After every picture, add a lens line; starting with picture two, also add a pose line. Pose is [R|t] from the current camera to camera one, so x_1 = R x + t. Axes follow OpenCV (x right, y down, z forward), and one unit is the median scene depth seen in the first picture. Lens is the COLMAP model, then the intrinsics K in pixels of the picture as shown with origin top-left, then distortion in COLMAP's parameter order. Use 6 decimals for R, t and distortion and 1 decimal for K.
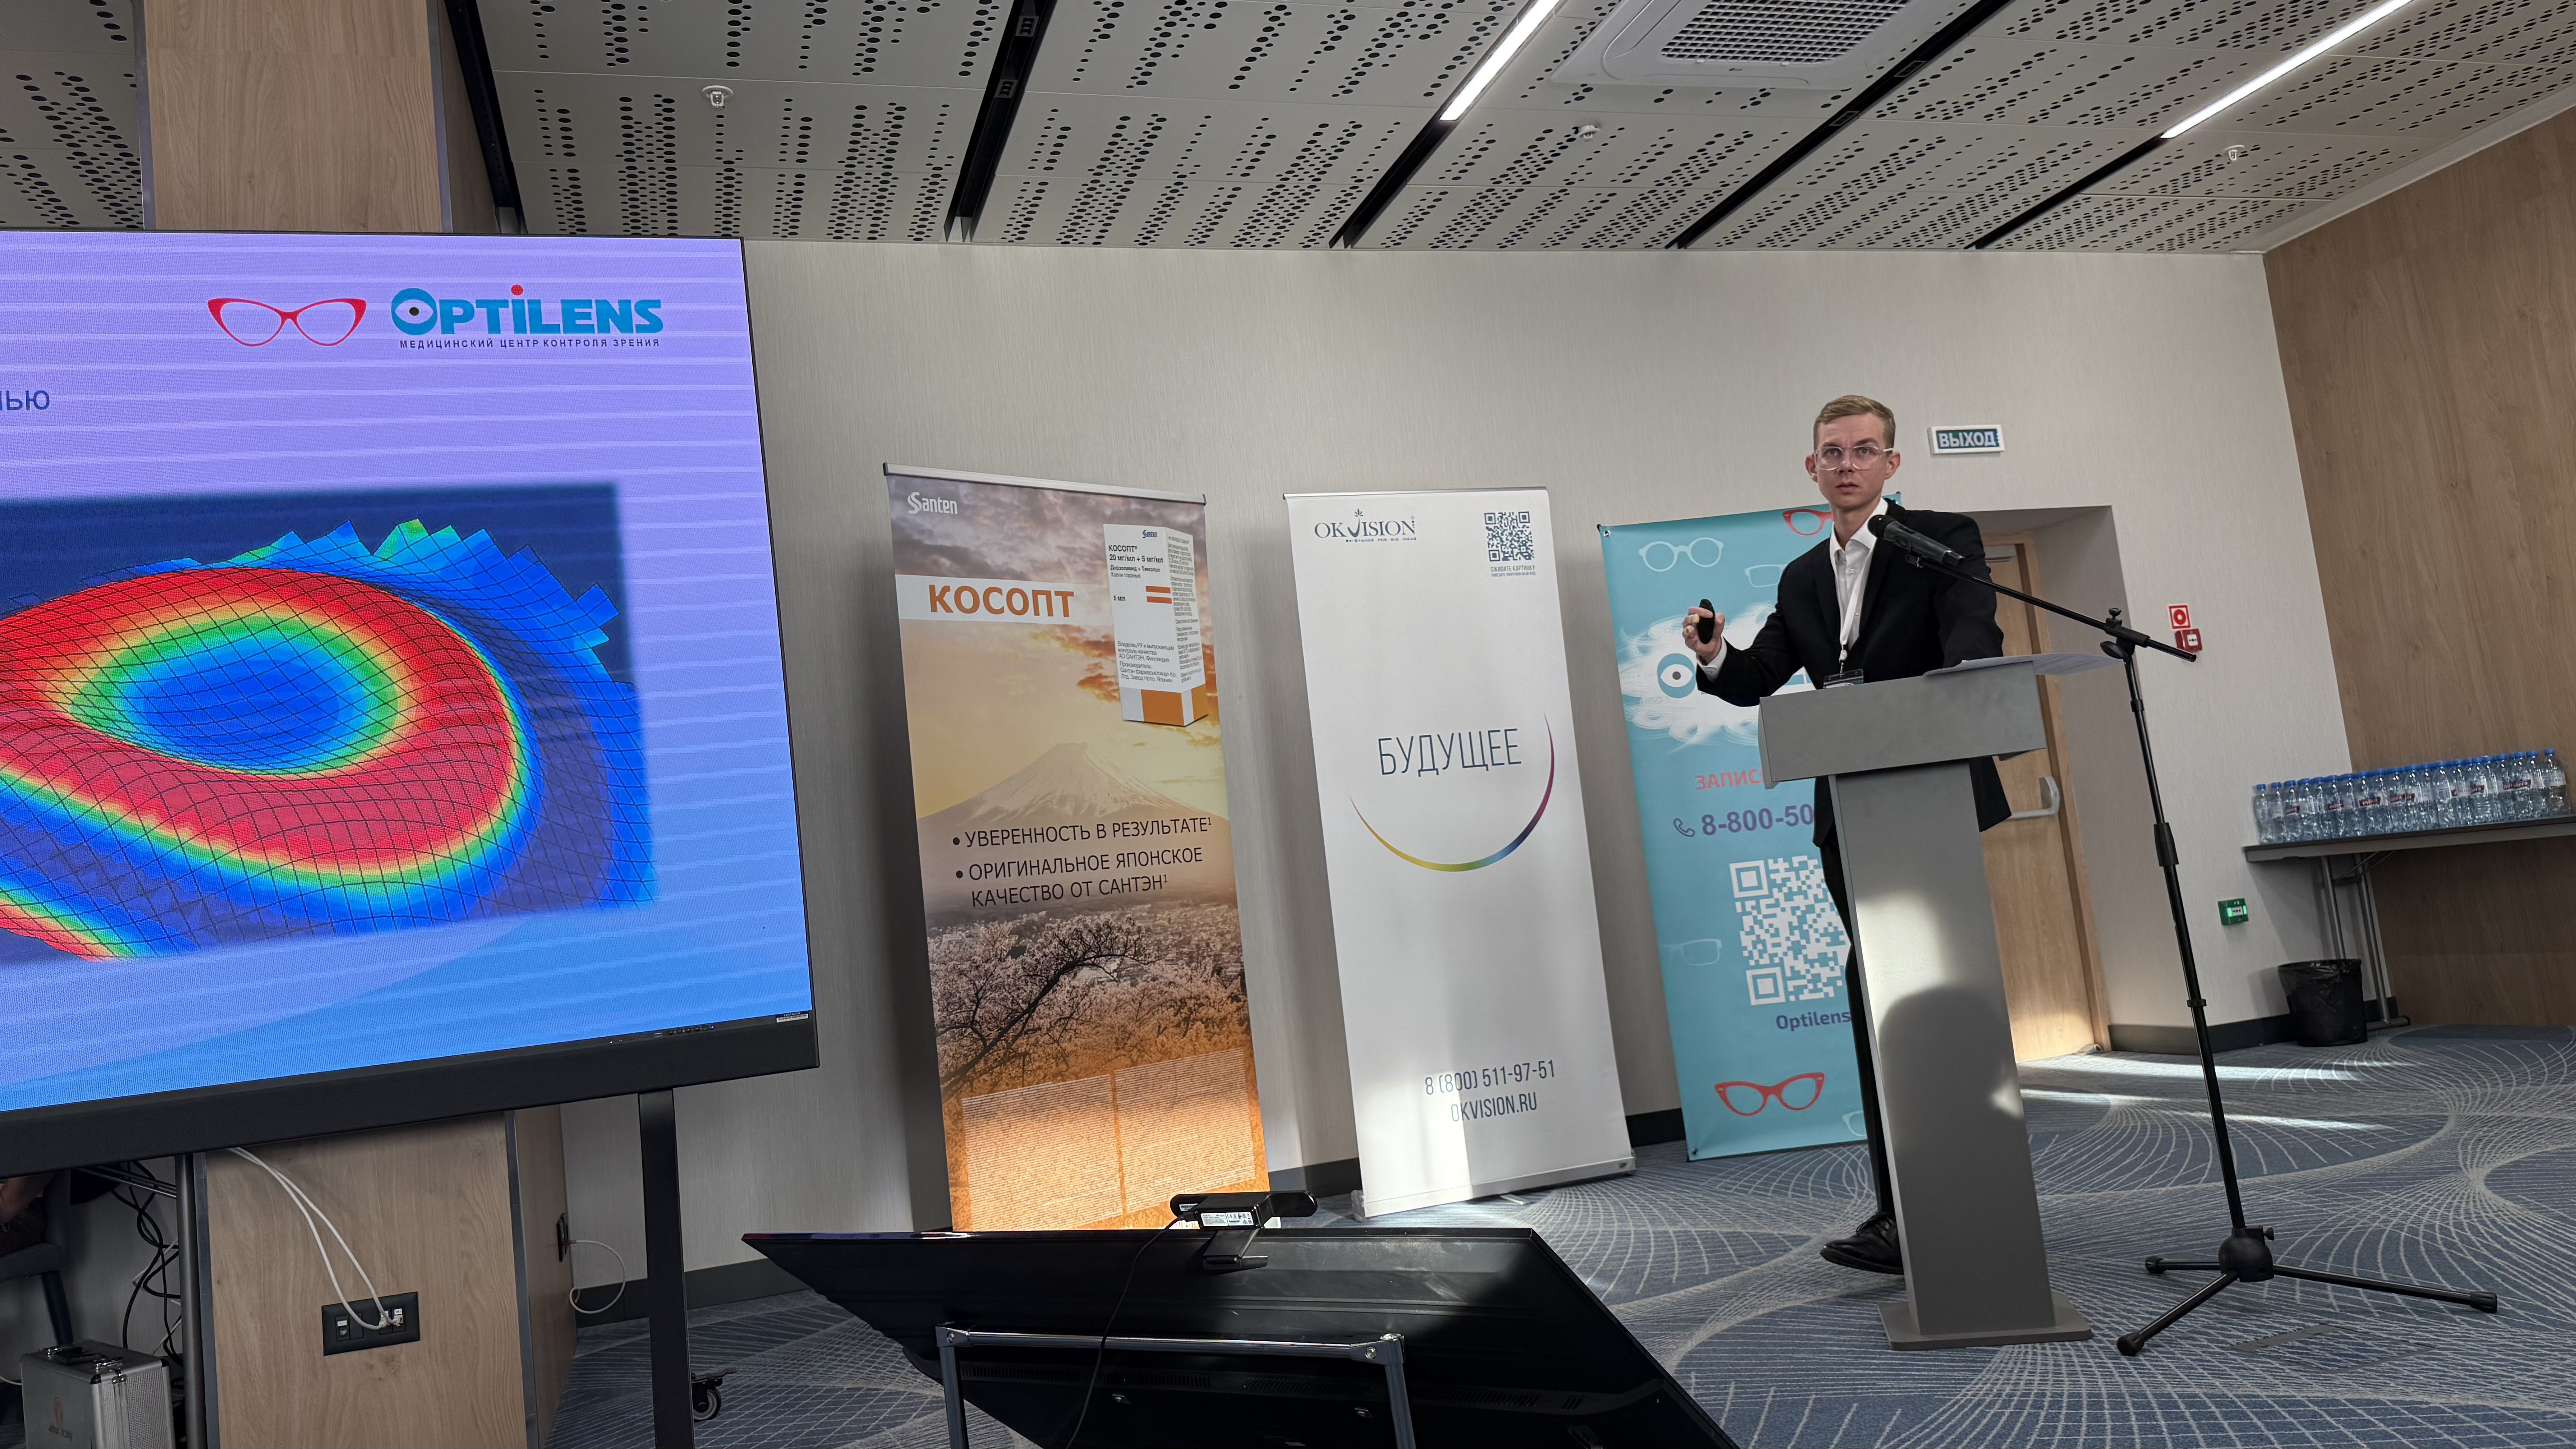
lens RADIAL K [[1804.3, 0, 1288.0], [0, 1804.3, 724.5], [0, 0, 1]] dist [0.108797, -0.236717]
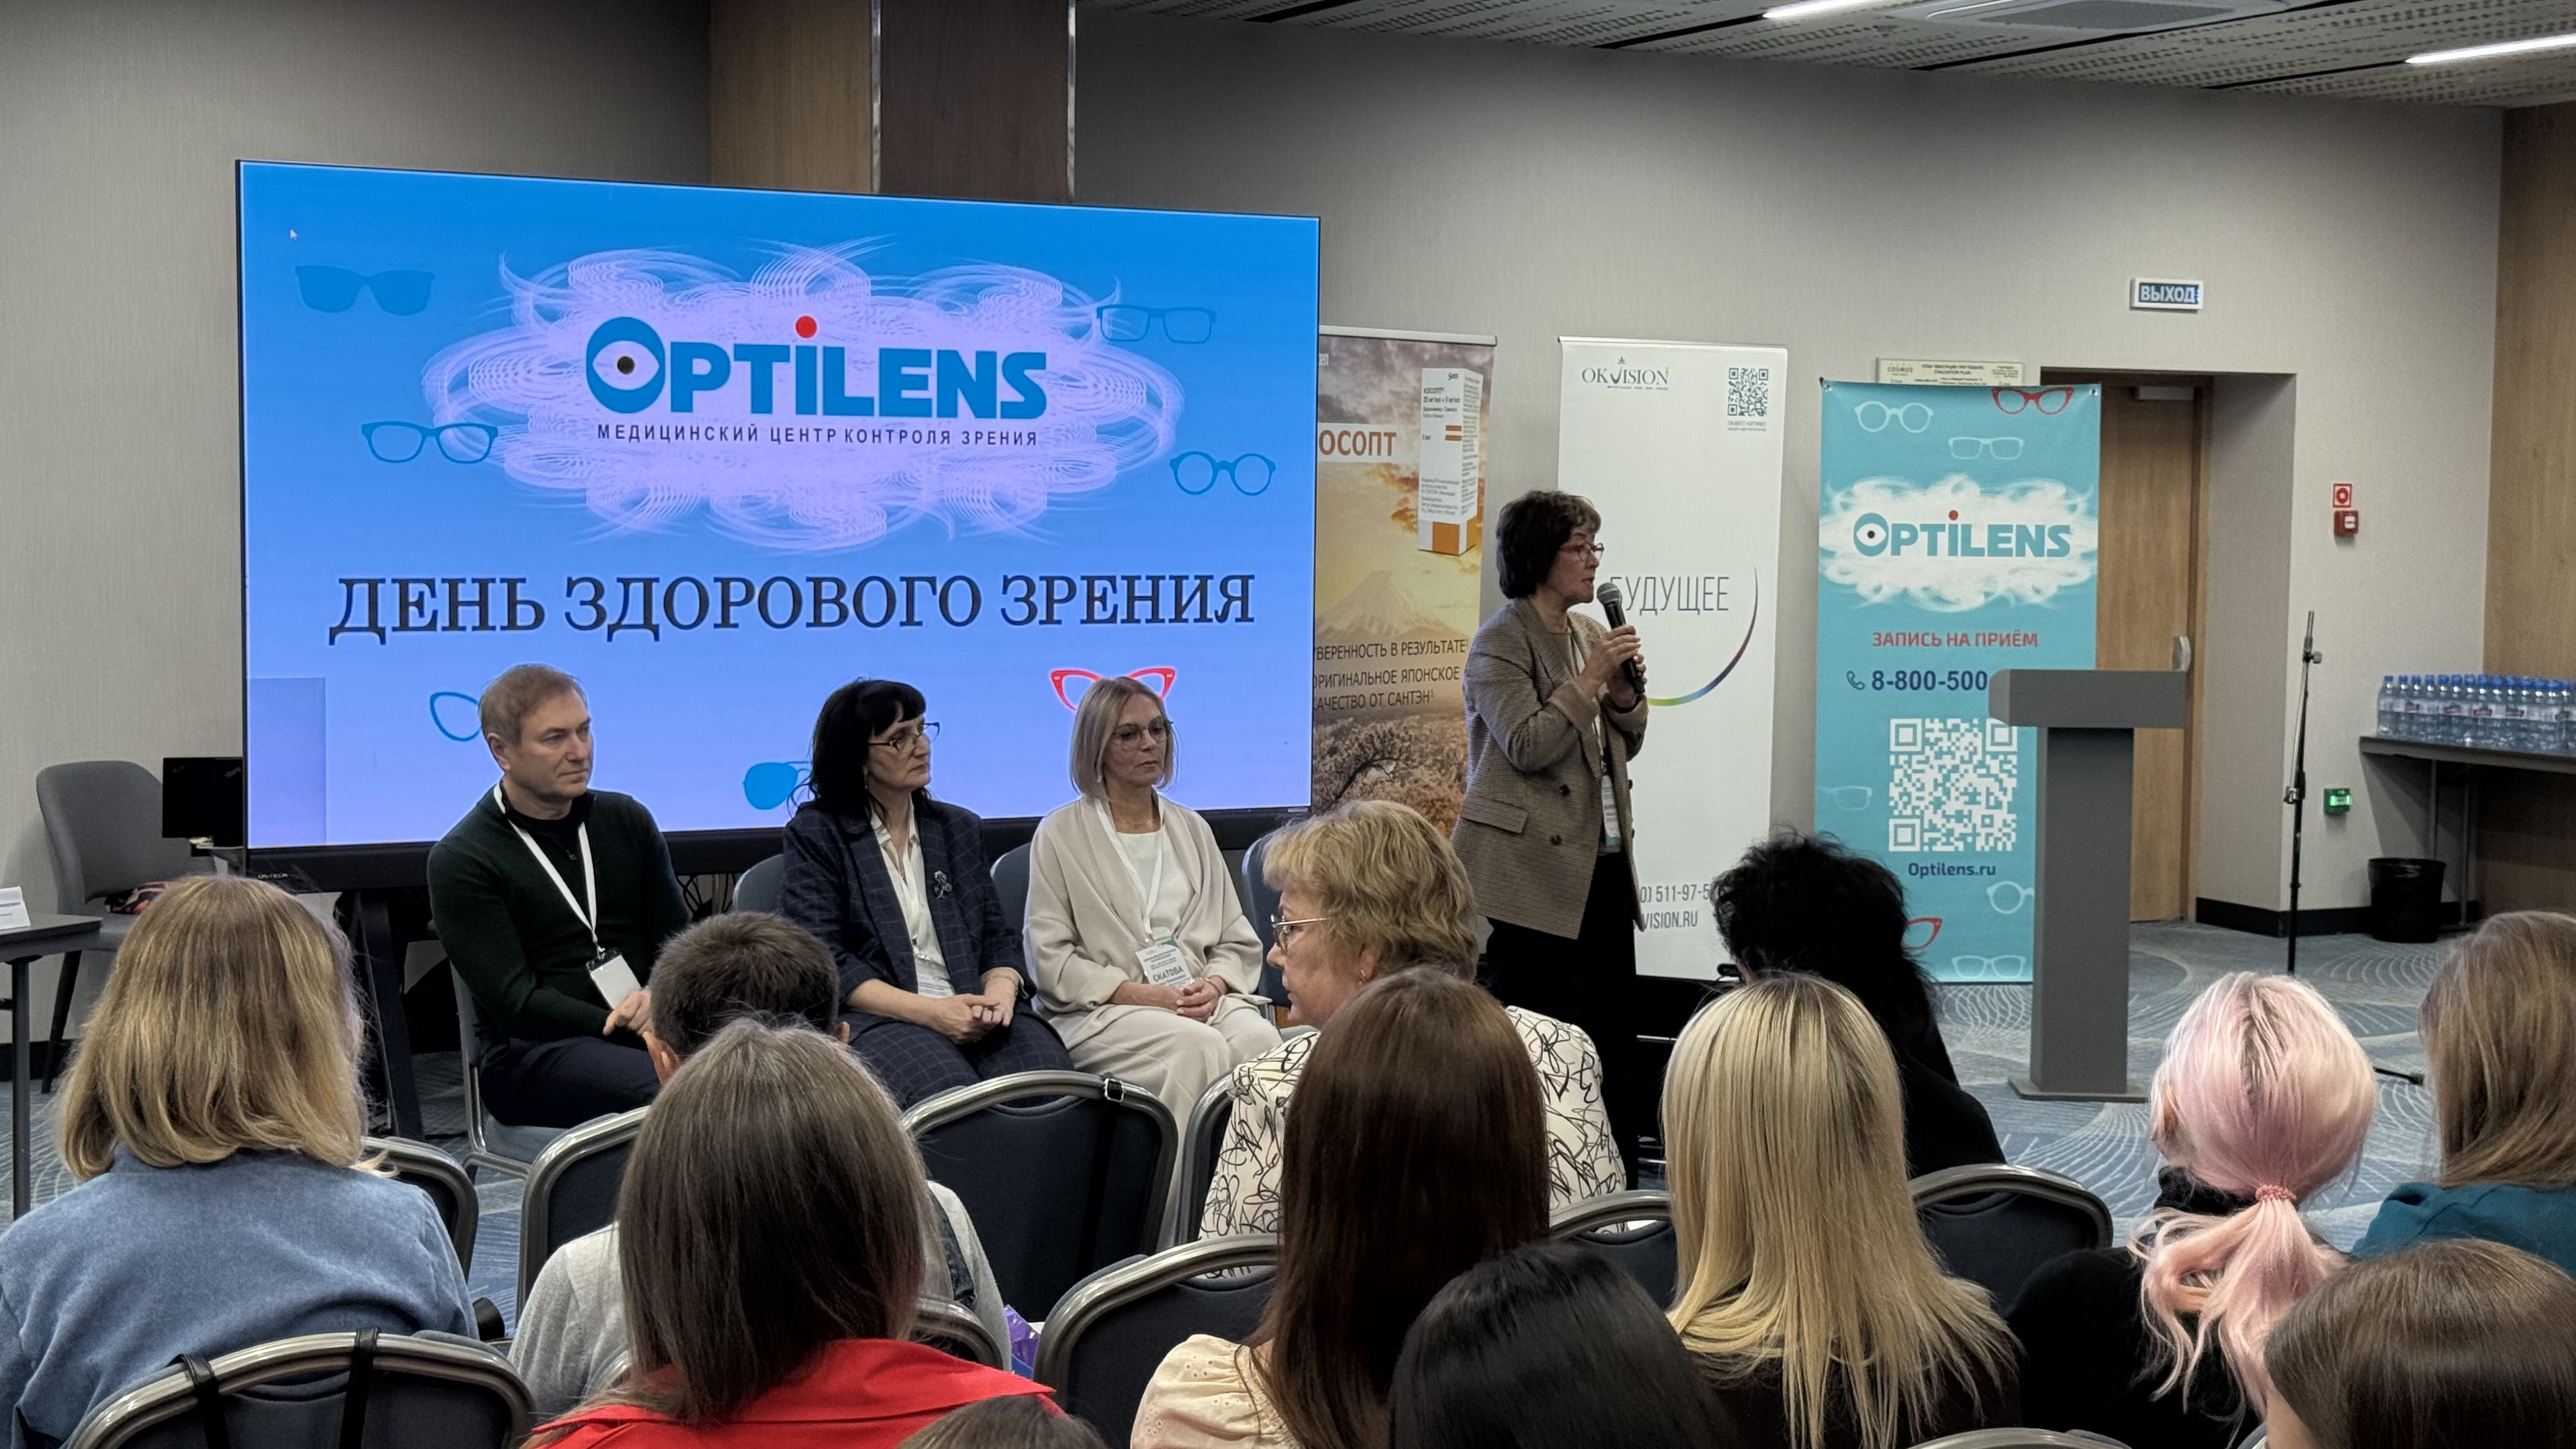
lens RADIAL K [[3622.4, 0, 1288.0], [0, 3622.4, 724.5], [0, 0, 1]] dist [0.090273, 0.026225]
pose [[0.978435, 0.113200, 0.172776, -0.474992], [-0.140422, 0.977969, 0.154463, -0.201701], [-0.151484, -0.175394, 0.972774, -1.025670]]
